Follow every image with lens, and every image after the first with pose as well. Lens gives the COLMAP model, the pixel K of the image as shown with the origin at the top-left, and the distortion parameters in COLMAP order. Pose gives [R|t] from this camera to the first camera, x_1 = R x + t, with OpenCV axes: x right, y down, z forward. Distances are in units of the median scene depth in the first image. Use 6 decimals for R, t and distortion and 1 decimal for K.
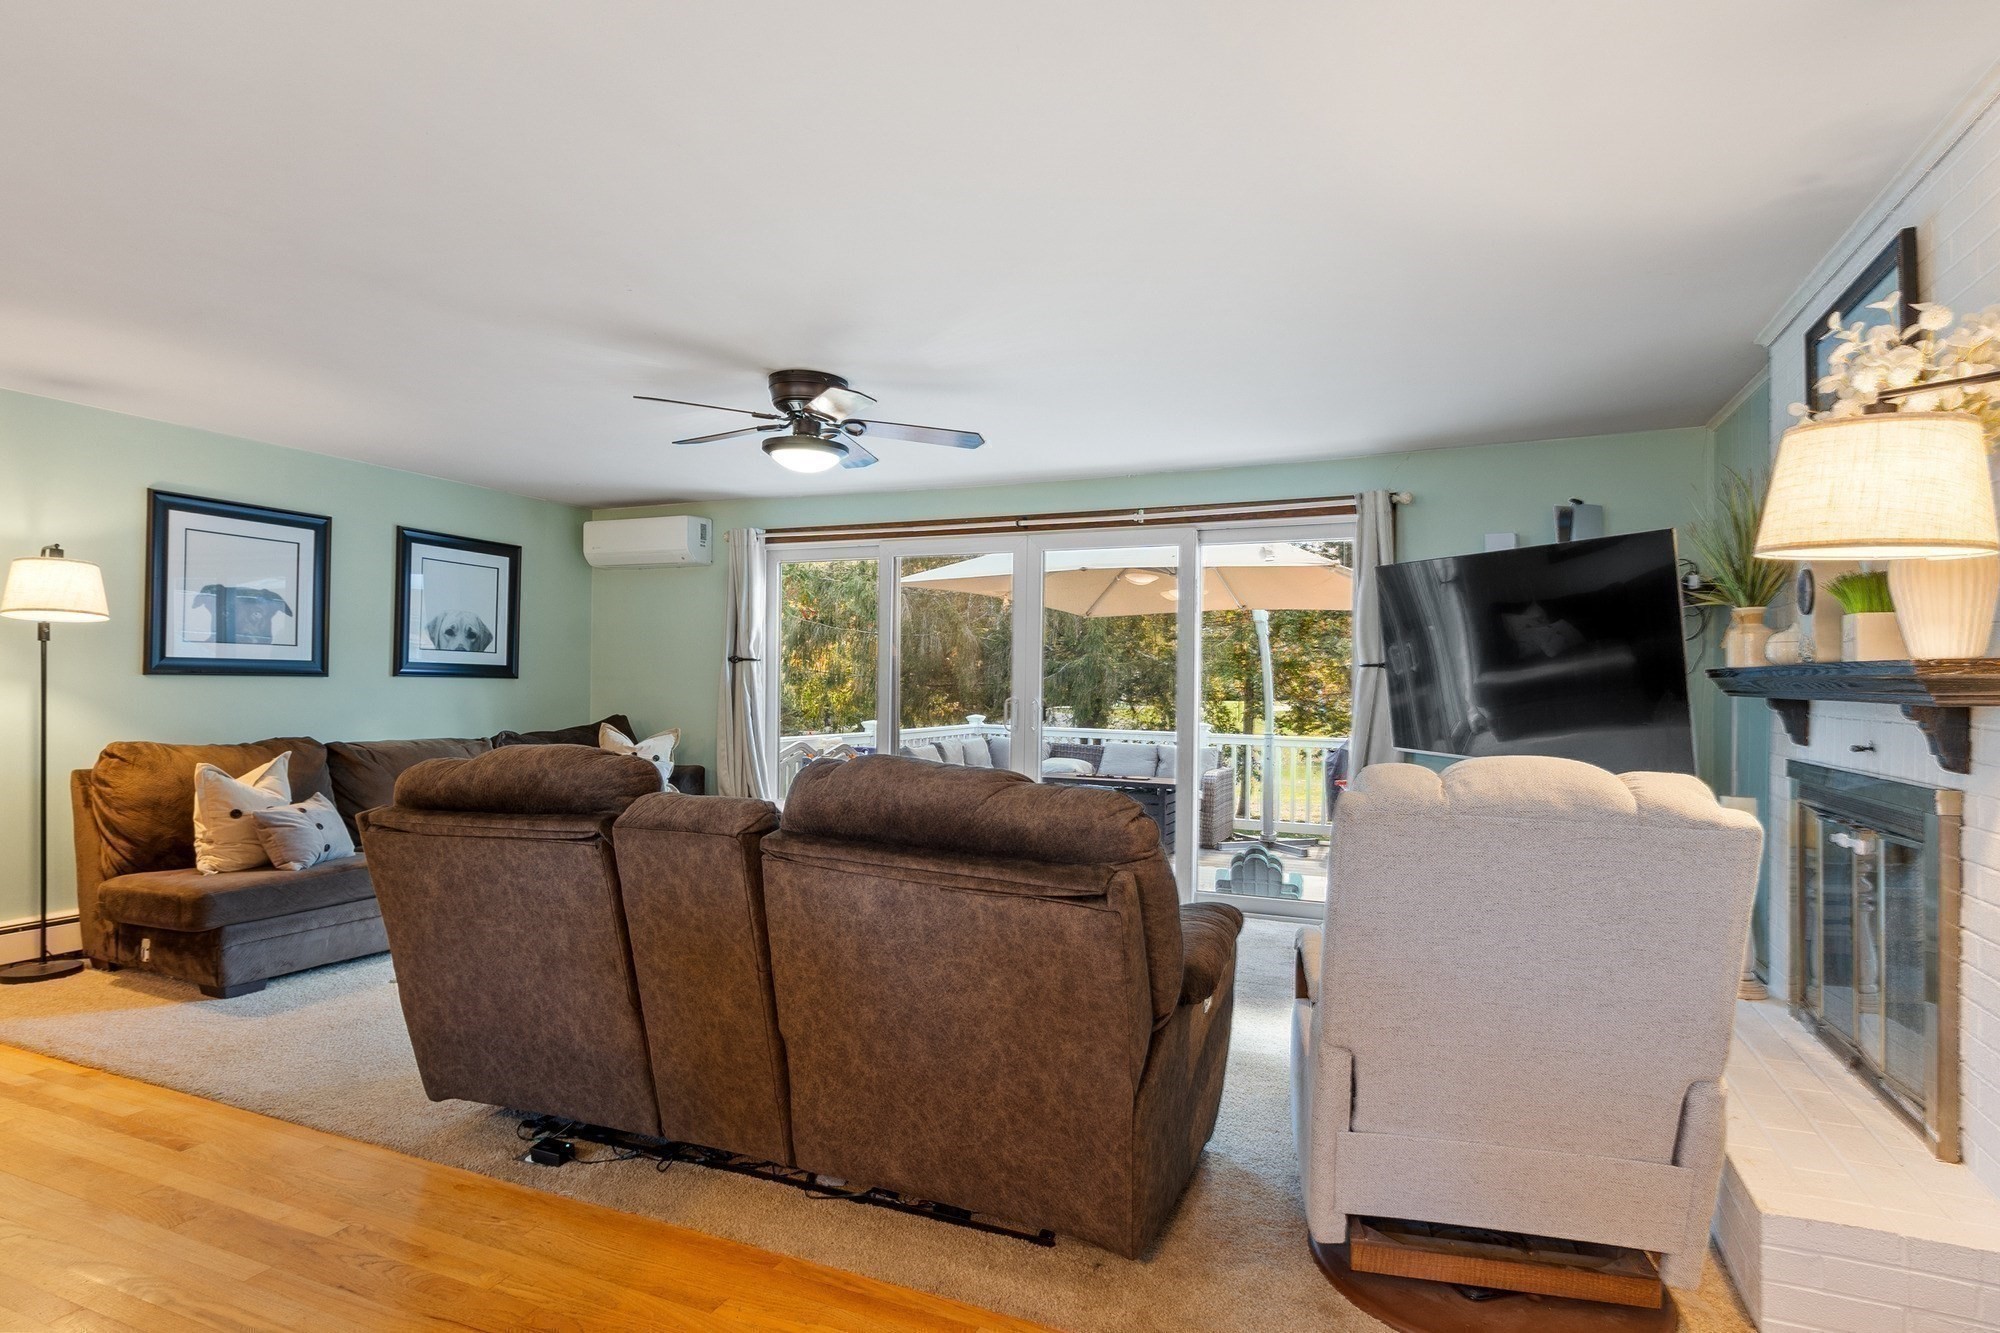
lens RADIAL K [[1052.5, 0, 995.5], [0, 1052.5, 681.2], [0, 0, 1]] dist [0.006854, 0.000443]
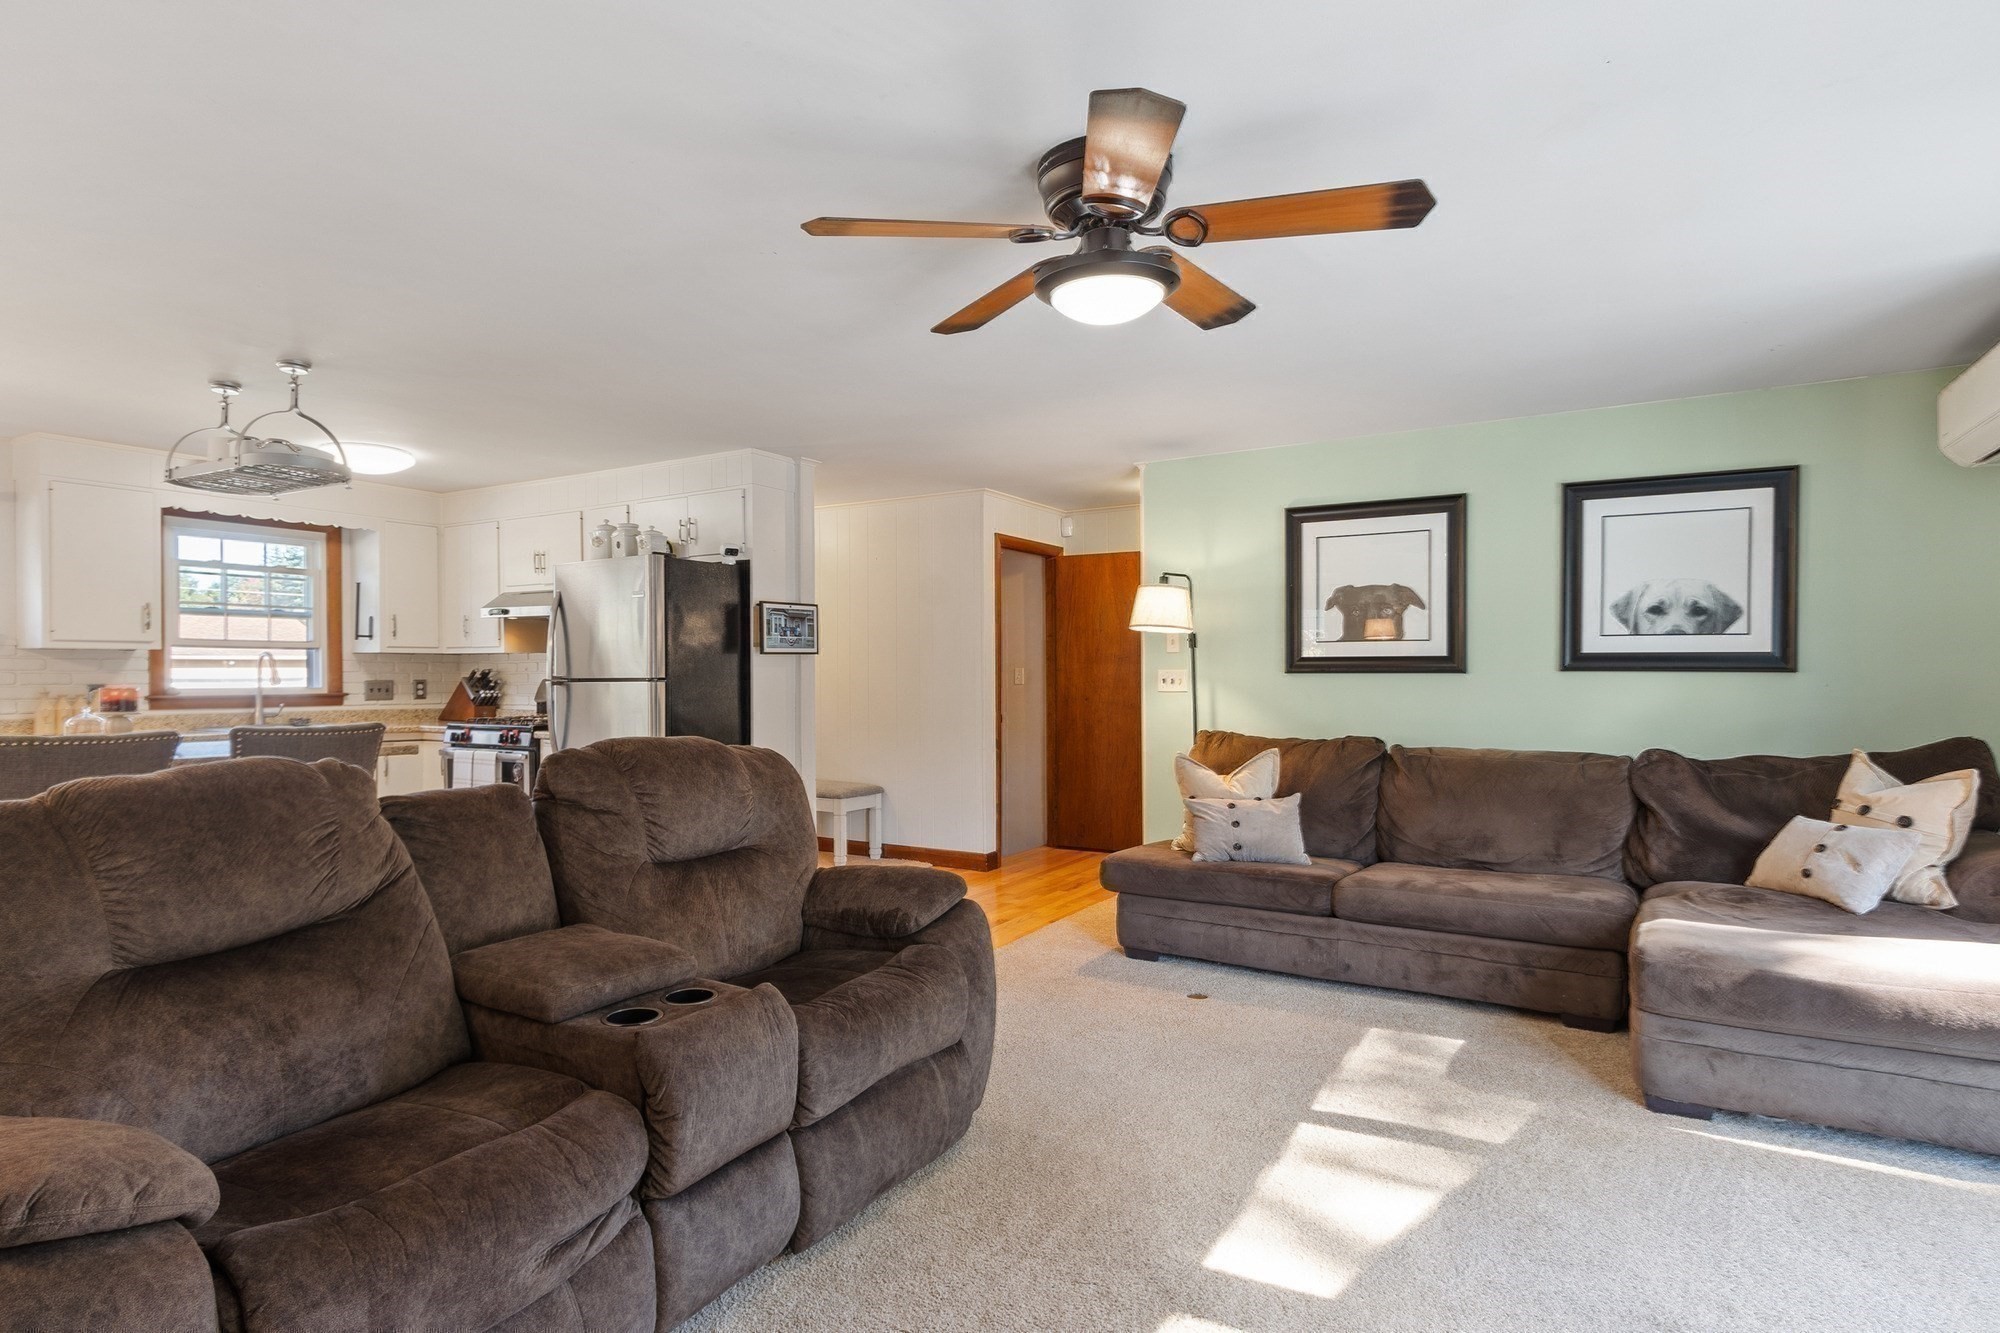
lens RADIAL K [[1030.0, 0, 1002.7], [0, 1030.0, 678.9], [0, 0, 1]] dist [0.000137, 0.000637]
pose [[-0.131765, -0.004527, -0.991271, 0.296024], [0.003241, 0.999982, -0.004997, 0.003954], [0.991276, -0.003871, -0.131748, 0.764291]]
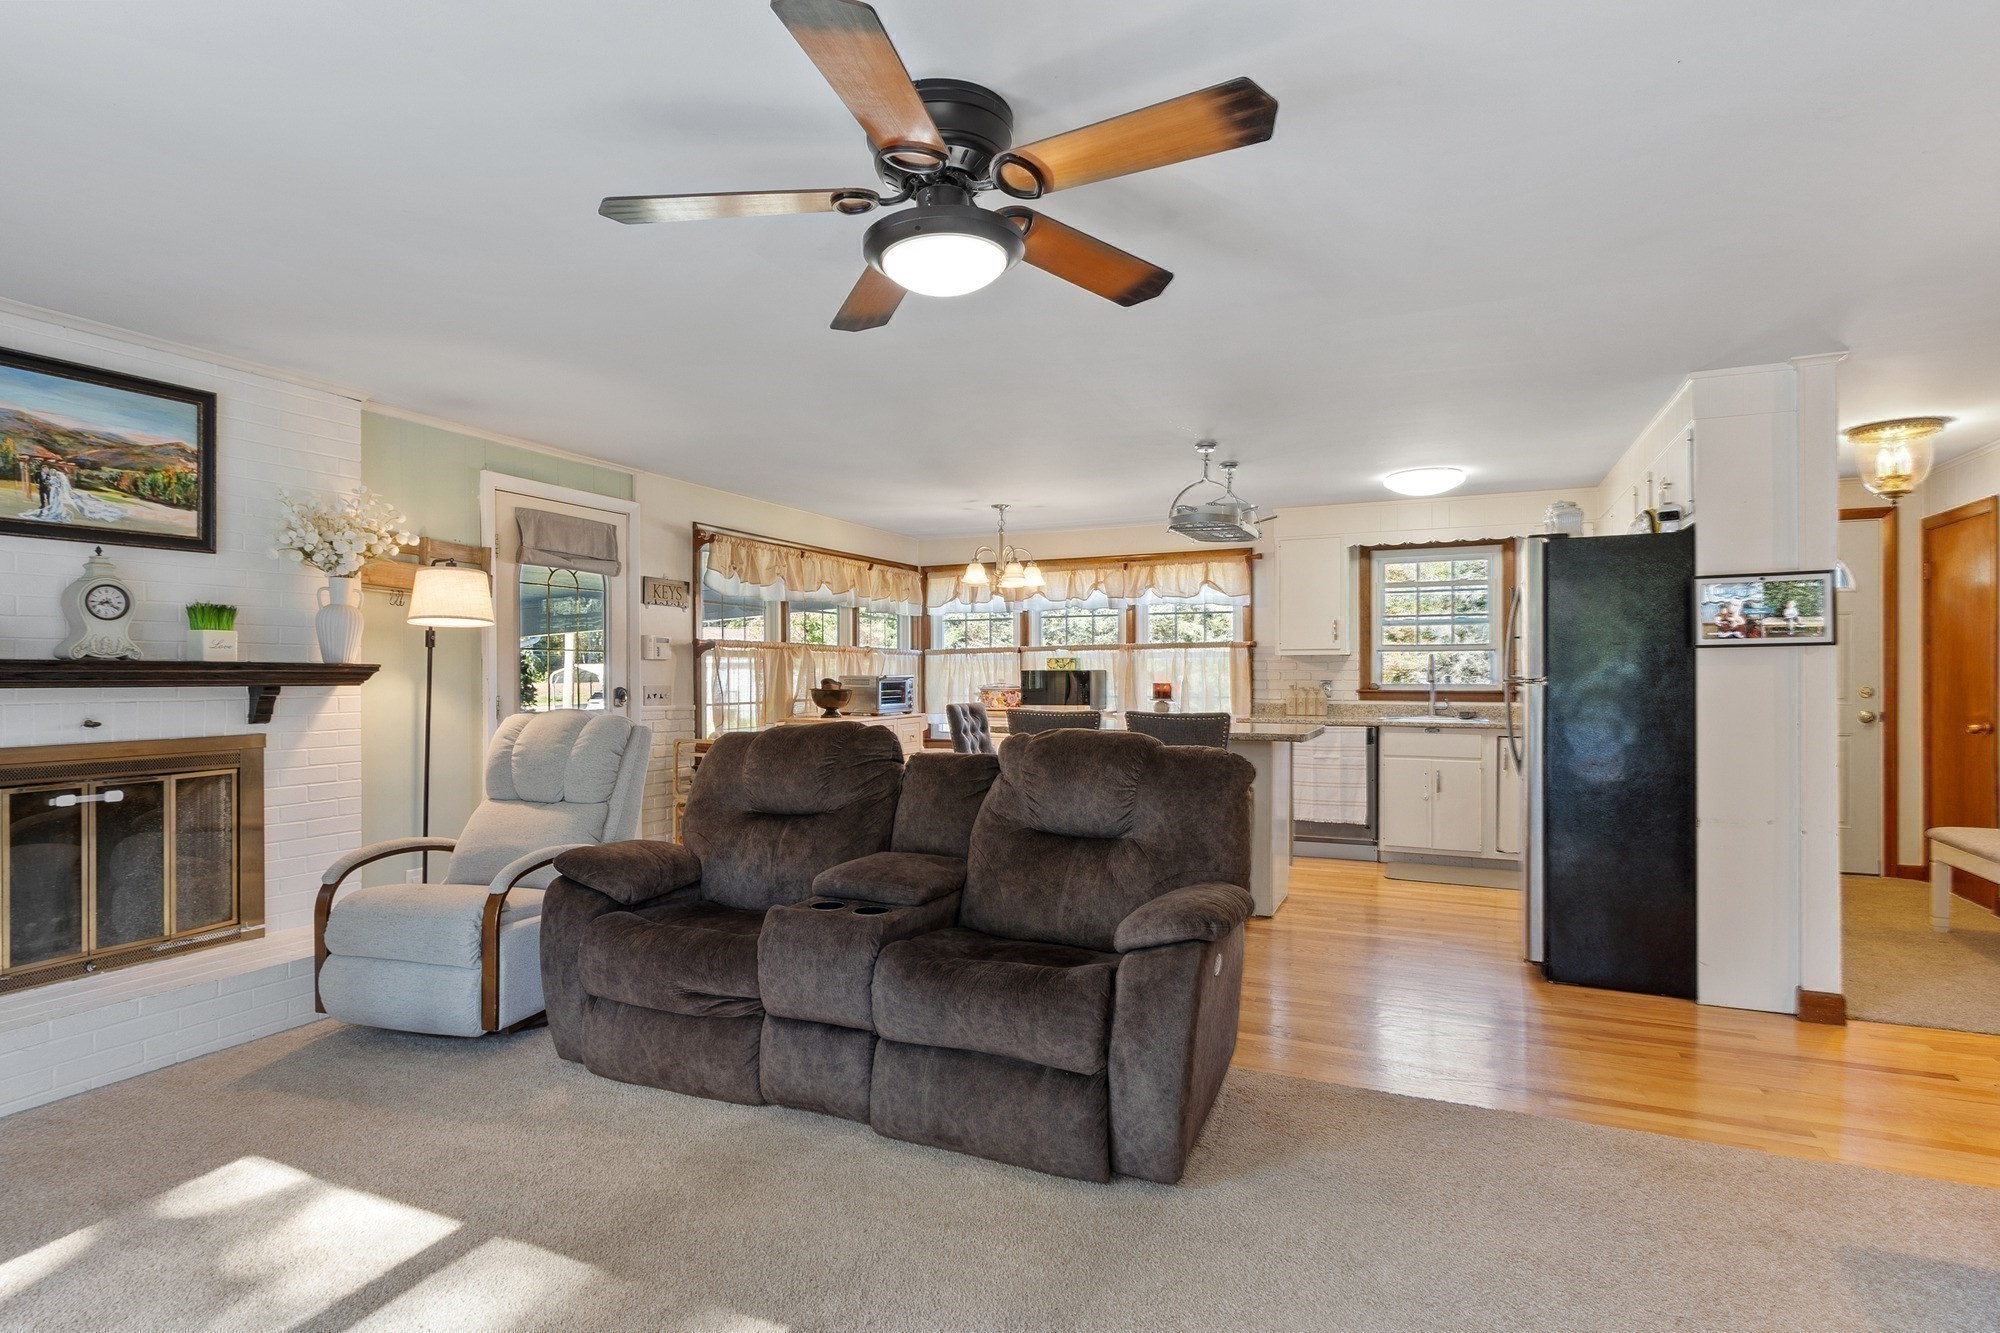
lens RADIAL K [[1030.0, 0, 985.9], [0, 1030.0, 660.5], [0, 0, 1]] dist [0.000137, 0.000637]
pose [[-0.999925, -0.008828, 0.008477, -0.144027], [-0.008937, 0.999876, -0.012992, -0.003437], [-0.008362, -0.013067, -0.999880, 1.143124]]
